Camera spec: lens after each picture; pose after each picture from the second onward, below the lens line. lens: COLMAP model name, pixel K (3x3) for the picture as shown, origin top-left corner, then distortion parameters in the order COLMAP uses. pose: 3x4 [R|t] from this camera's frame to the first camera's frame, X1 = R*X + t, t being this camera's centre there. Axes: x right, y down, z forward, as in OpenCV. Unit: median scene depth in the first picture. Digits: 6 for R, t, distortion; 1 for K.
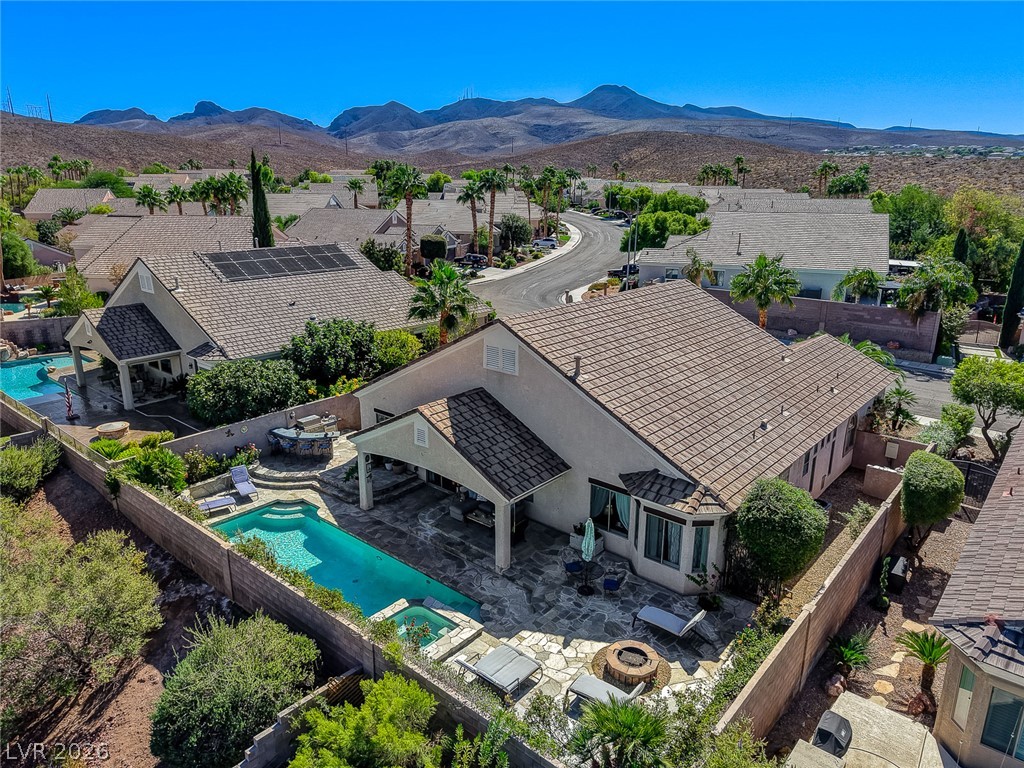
lens RADIAL K [[689.5, 0, 512.0], [0, 689.5, 384.0], [0, 0, 1]] dist [0.004058, -0.000460]
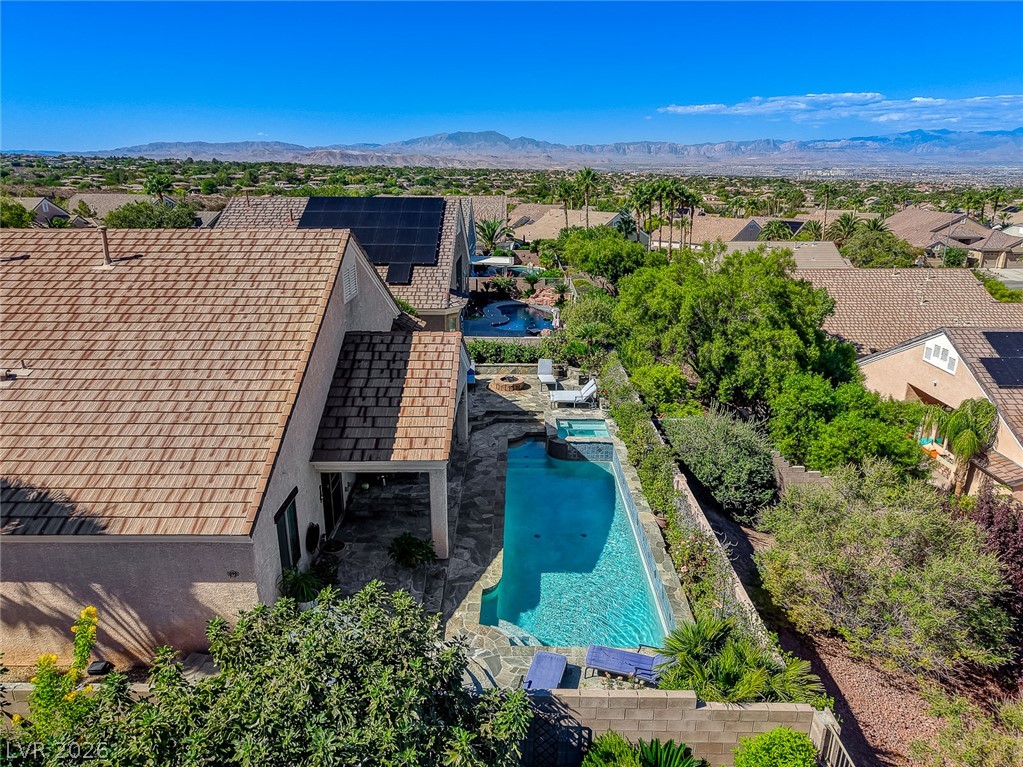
lens RADIAL K [[688.6, 0, 510.2], [0, 688.6, 382.6], [0, 0, 1]] dist [0.018454, -0.020188]
pose [[-0.646105, -0.231509, 0.727291, -0.662082], [0.211036, 0.861553, 0.461725, -0.236464], [-0.733493, 0.451808, -0.507797, 1.163652]]
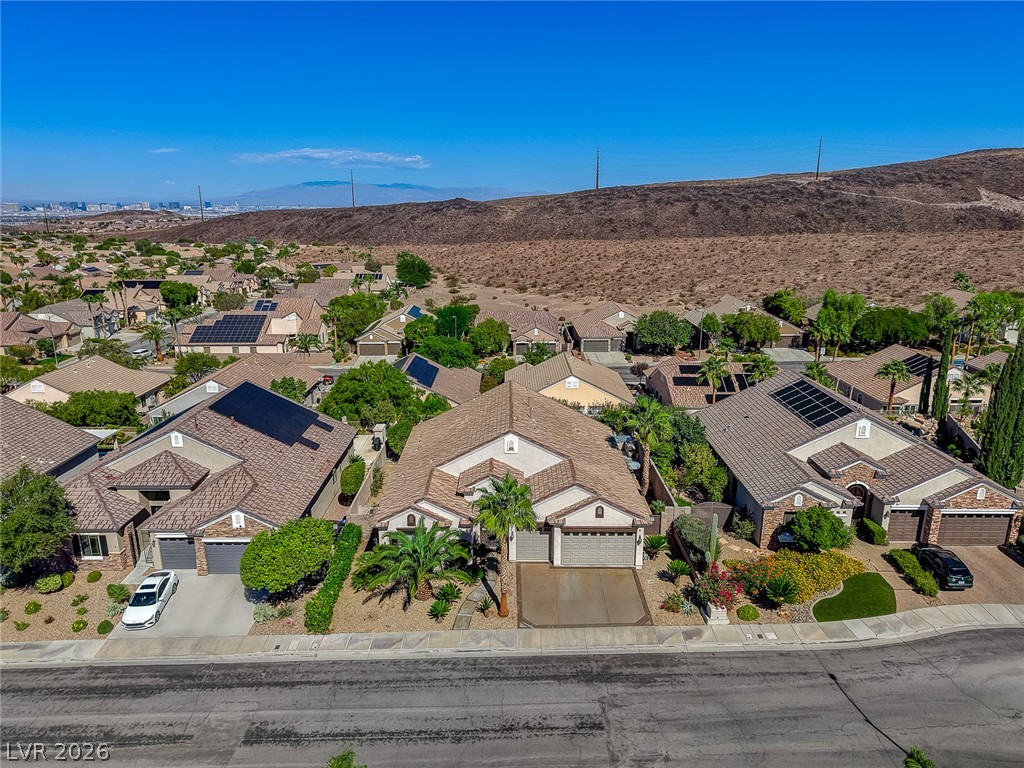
lens RADIAL K [[691.0, 0, 509.0], [0, 691.0, 380.9], [0, 0, 1]] dist [0.024501, -0.026779]
pose [[-0.760465, 0.163349, -0.628498, 1.380734], [-0.179656, 0.877146, 0.445353, -1.063789], [0.624032, 0.451589, -0.637692, 2.263800]]
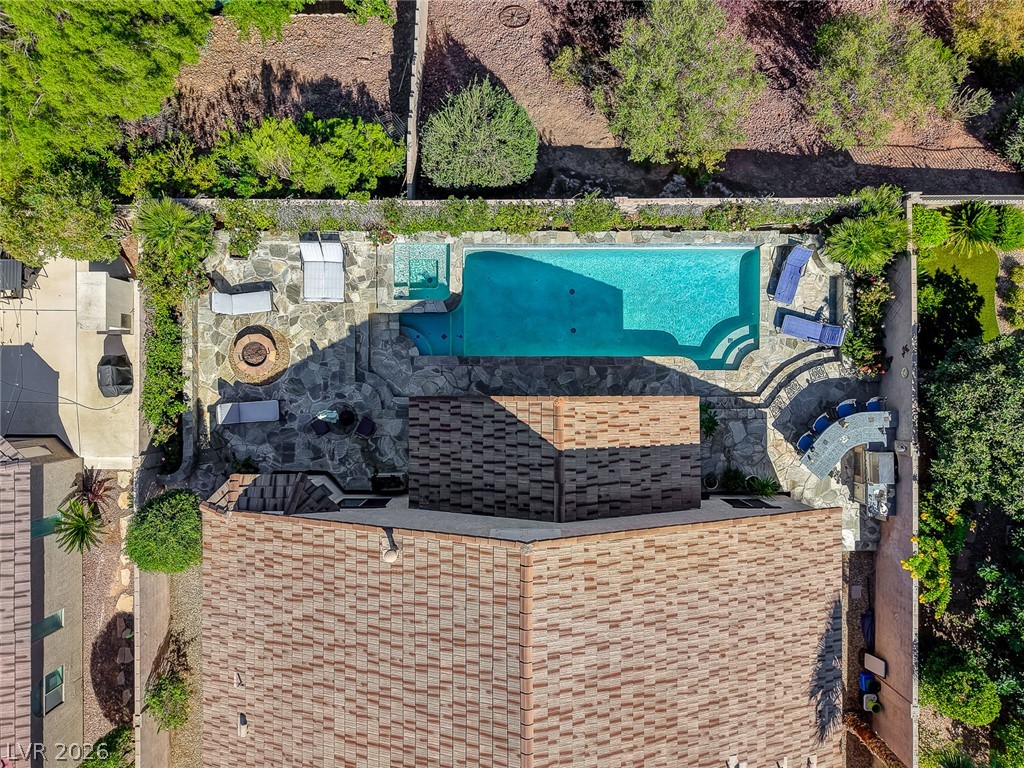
lens RADIAL K [[689.3, 0, 510.7], [0, 689.3, 383.1], [0, 0, 1]] dist [0.018454, -0.020188]
pose [[-0.758049, 0.652196, 0.001405, -0.091119], [-0.183777, -0.215670, 0.959016, -0.567482], [0.625770, 0.726723, 0.283347, 0.608214]]
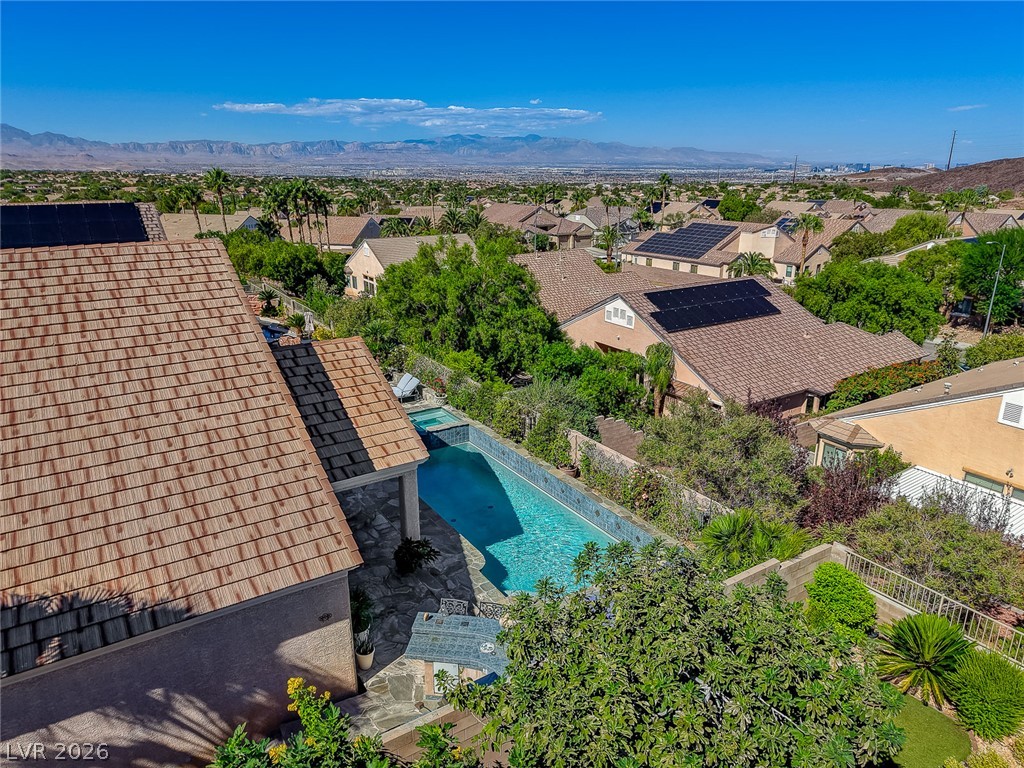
lens RADIAL K [[689.3, 0, 510.7], [0, 689.3, 383.1], [0, 0, 1]] dist [0.018454, -0.020188]
pose [[-0.958381, -0.086130, 0.272191, -0.444898], [0.079494, 0.835194, 0.544180, -0.289780], [-0.274202, 0.543169, -0.793587, 1.347881]]
